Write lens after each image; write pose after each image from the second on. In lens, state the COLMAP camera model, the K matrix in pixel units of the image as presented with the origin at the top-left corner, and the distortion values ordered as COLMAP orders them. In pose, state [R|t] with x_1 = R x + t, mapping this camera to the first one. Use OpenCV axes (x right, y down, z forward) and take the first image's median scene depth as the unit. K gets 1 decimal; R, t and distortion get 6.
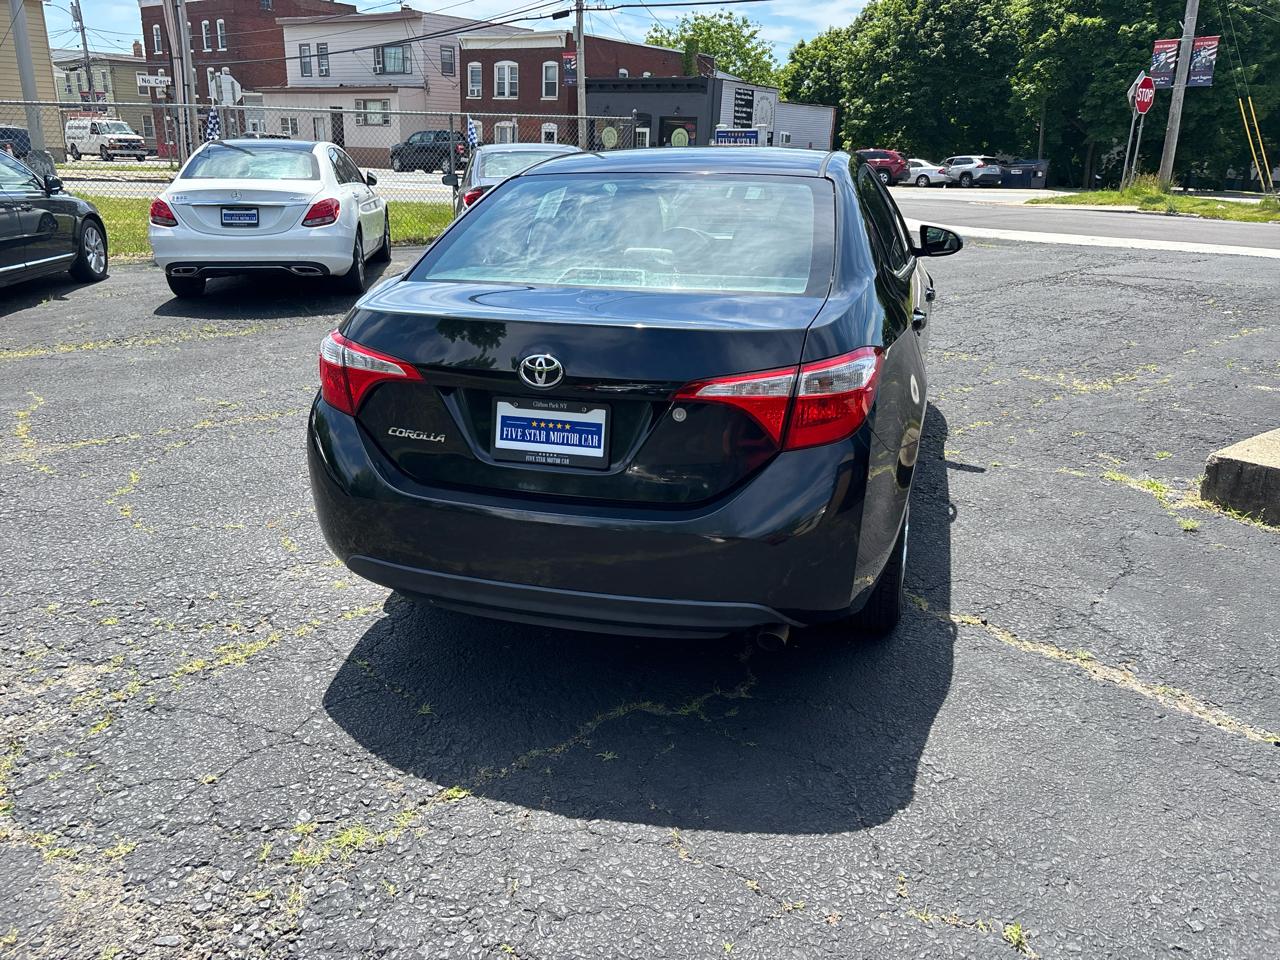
lens RADIAL K [[970.2, 0, 635.8], [0, 970.2, 481.2], [0, 0, 1]] dist [0.044866, -0.042914]
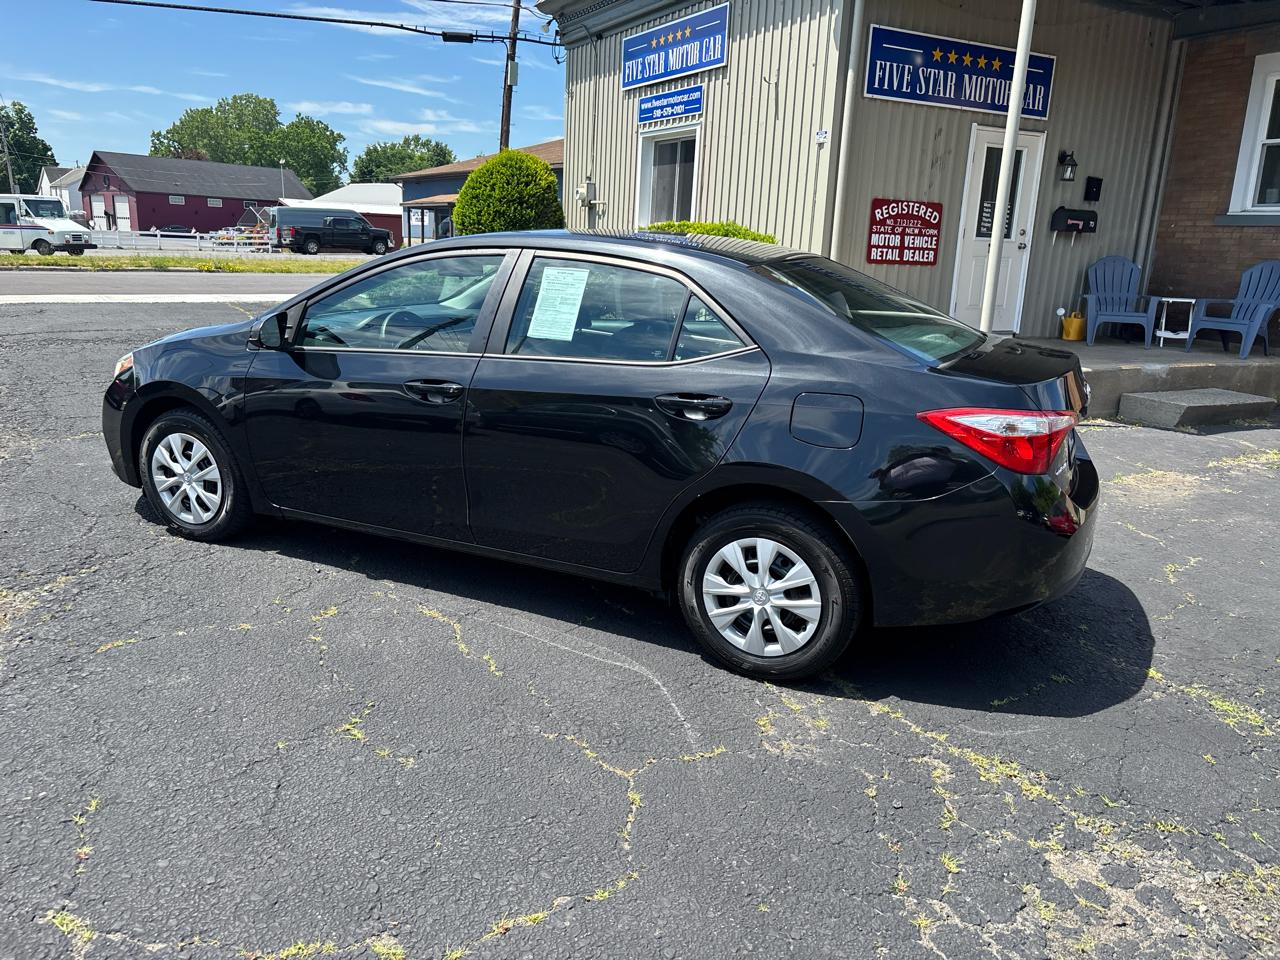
lens RADIAL K [[972.2, 0, 640.0], [0, 972.2, 480.0], [0, 0, 1]] dist [0.018823, -0.005123]
pose [[0.153462, -0.254599, 0.954793, -0.150436], [0.286841, 0.936111, 0.203515, -0.044368], [-0.945606, 0.242642, 0.216687, 0.121575]]
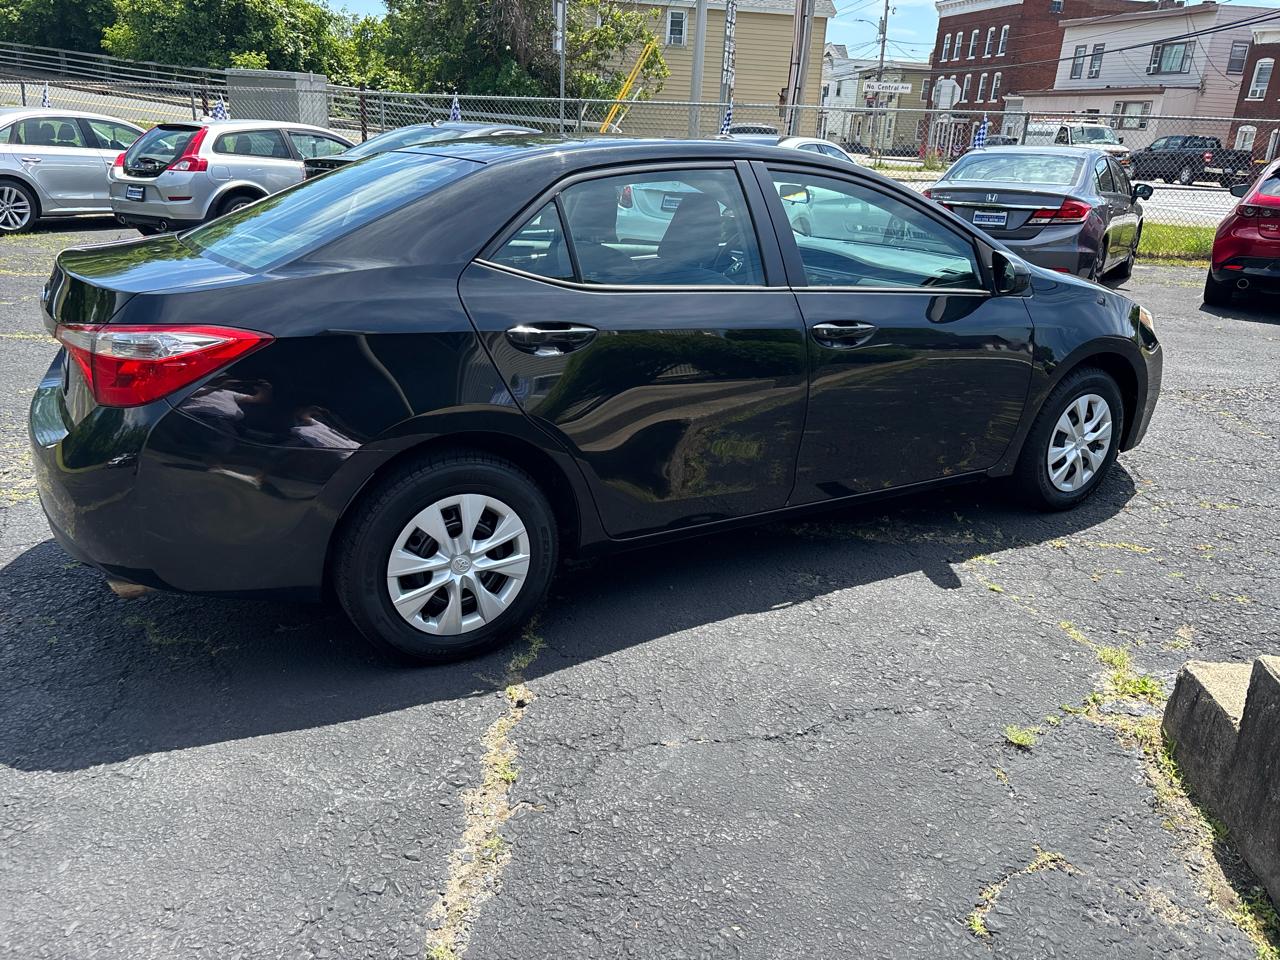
lens RADIAL K [[964.0, 0, 633.8], [0, 964.0, 478.4], [0, 0, 1]] dist [0.055015, -0.058982]
pose [[0.732899, 0.244890, -0.634735, 0.110380], [-0.248391, 0.964883, 0.085461, -0.016379], [0.633373, 0.095028, 0.767990, 0.050185]]
